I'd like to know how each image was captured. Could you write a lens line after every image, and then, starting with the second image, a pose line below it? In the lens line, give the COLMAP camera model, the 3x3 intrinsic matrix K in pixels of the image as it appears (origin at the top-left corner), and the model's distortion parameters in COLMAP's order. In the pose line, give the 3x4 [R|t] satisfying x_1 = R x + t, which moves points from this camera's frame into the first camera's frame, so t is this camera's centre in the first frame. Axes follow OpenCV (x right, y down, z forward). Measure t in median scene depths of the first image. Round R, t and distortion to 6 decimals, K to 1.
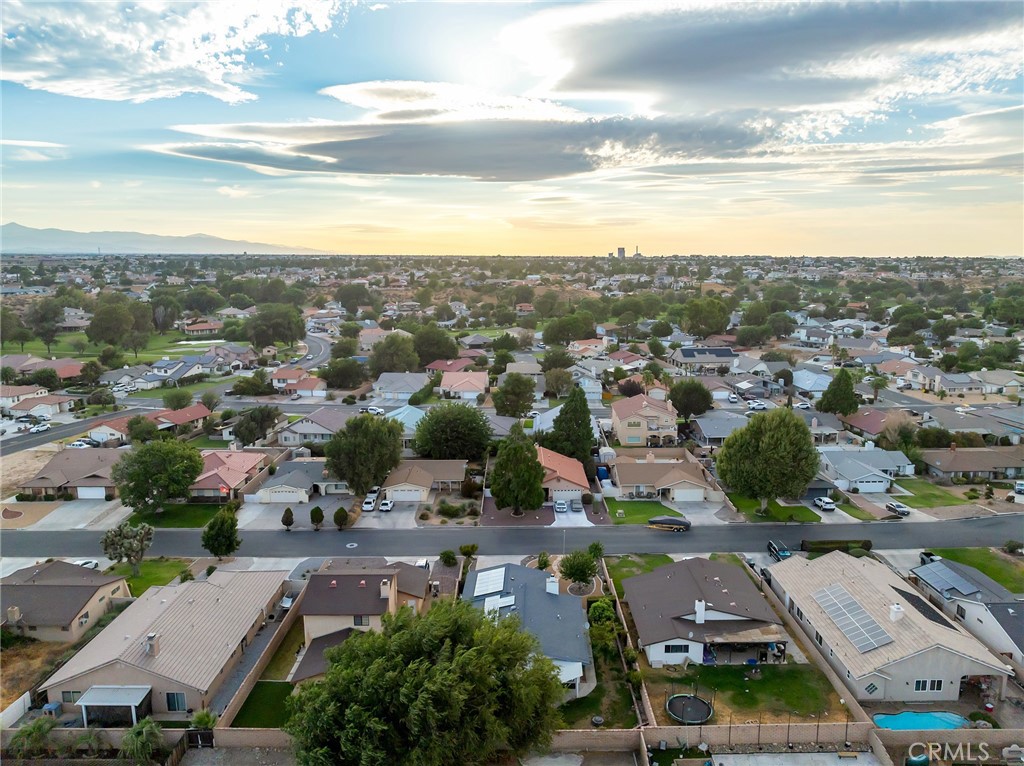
lens RADIAL K [[718.5, 0, 512.0], [0, 718.5, 383.0], [0, 0, 1]] dist [-0.033037, -0.004403]
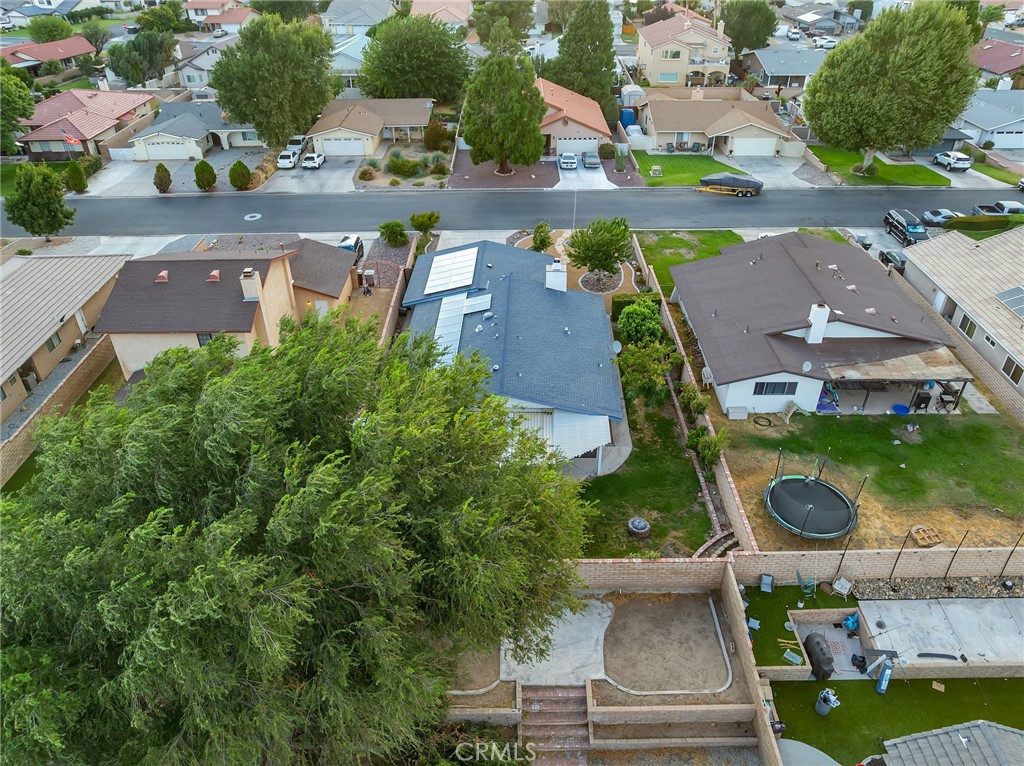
lens RADIAL K [[718.5, 0, 512.0], [0, 718.5, 383.0], [0, 0, 1]] dist [-0.033037, -0.004403]
pose [[0.999996, -0.001184, 0.002586, 0.013714], [-0.000004, 0.908718, 0.417410, 0.086234], [-0.002844, -0.417409, 0.908714, 0.318851]]
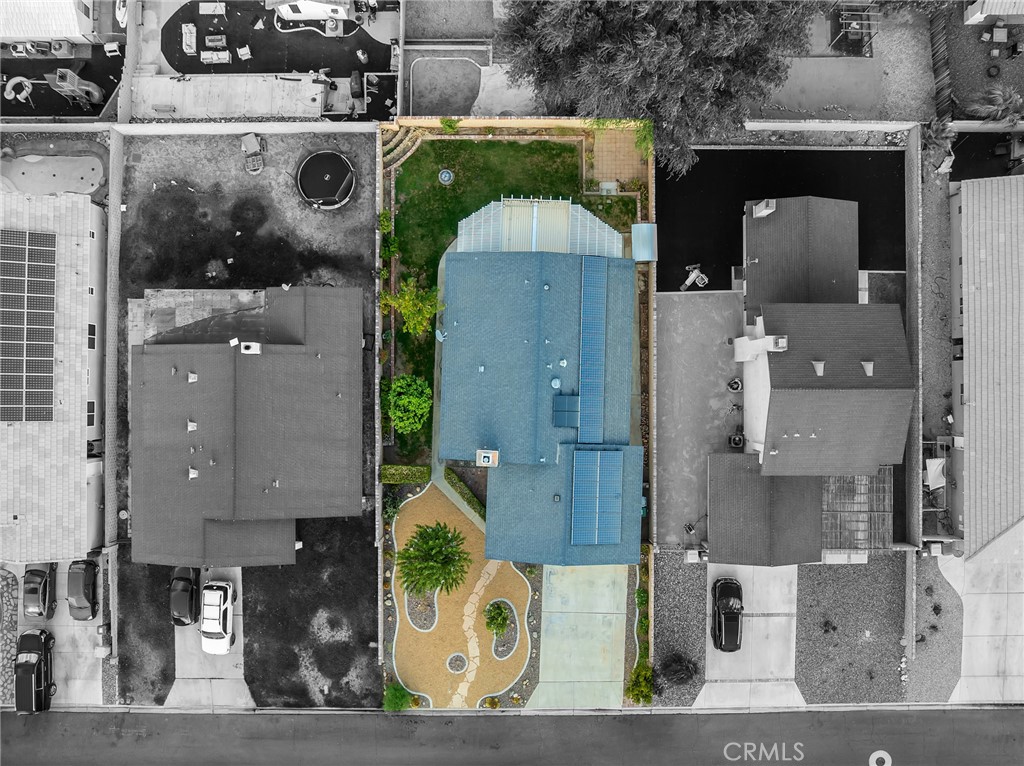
lens RADIAL K [[718.5, 0, 512.0], [0, 718.5, 383.0], [0, 0, 1]] dist [-0.033037, -0.004403]
pose [[-0.999966, -0.000395, 0.008178, 0.024316], [0.008131, -0.164433, 0.986355, -0.197000], [0.000955, 0.986388, 0.164430, 0.630987]]
